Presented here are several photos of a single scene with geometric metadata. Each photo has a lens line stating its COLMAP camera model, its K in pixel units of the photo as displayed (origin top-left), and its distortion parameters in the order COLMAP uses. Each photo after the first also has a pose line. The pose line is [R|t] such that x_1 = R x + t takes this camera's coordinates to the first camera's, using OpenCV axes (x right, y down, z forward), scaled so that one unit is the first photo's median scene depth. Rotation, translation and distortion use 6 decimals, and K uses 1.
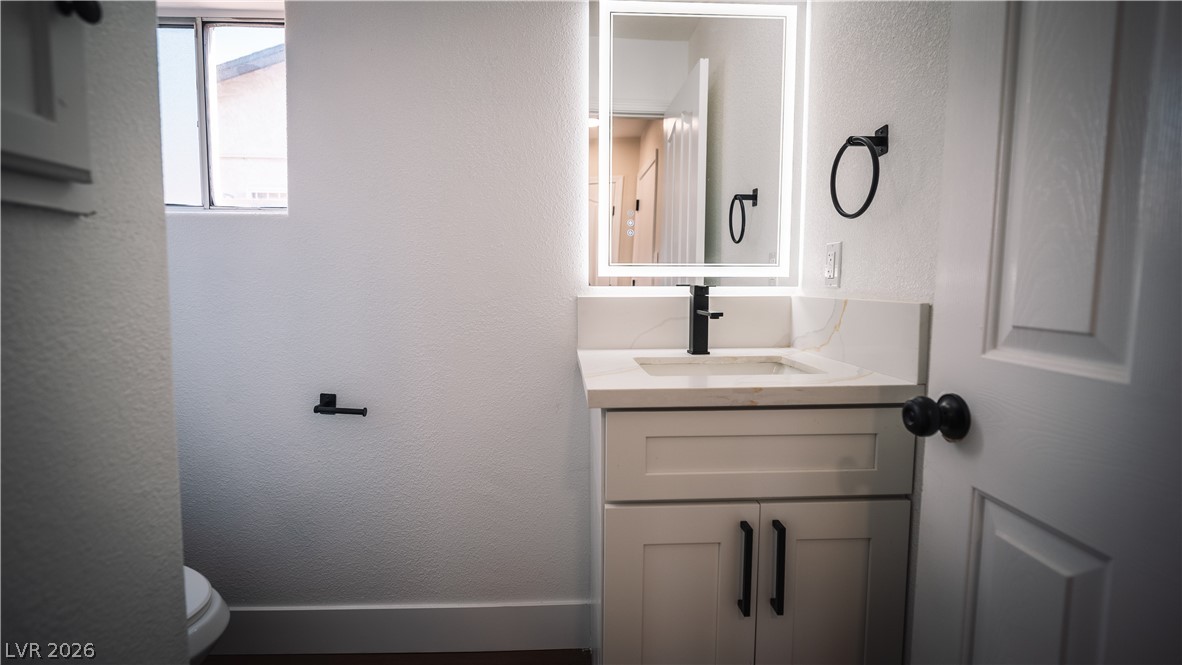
lens RADIAL K [[526.3, 0, 567.4], [0, 526.3, 324.5], [0, 0, 1]] dist [-0.010864, 0.002670]
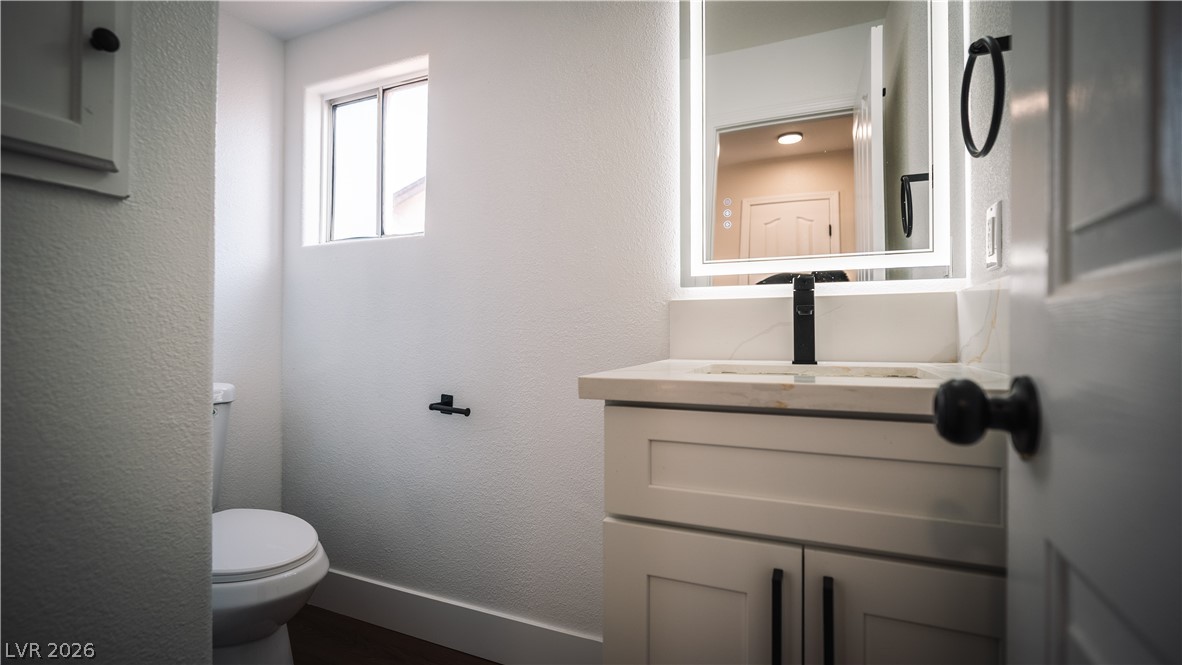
lens RADIAL K [[526.3, 0, 590.2], [0, 526.3, 329.5], [0, 0, 1]] dist [-0.010864, 0.002670]
pose [[0.900799, -0.003707, -0.434220, 0.596127], [-0.034778, 0.996135, -0.080653, 0.155648], [0.432841, 0.087753, 0.897189, 0.283385]]
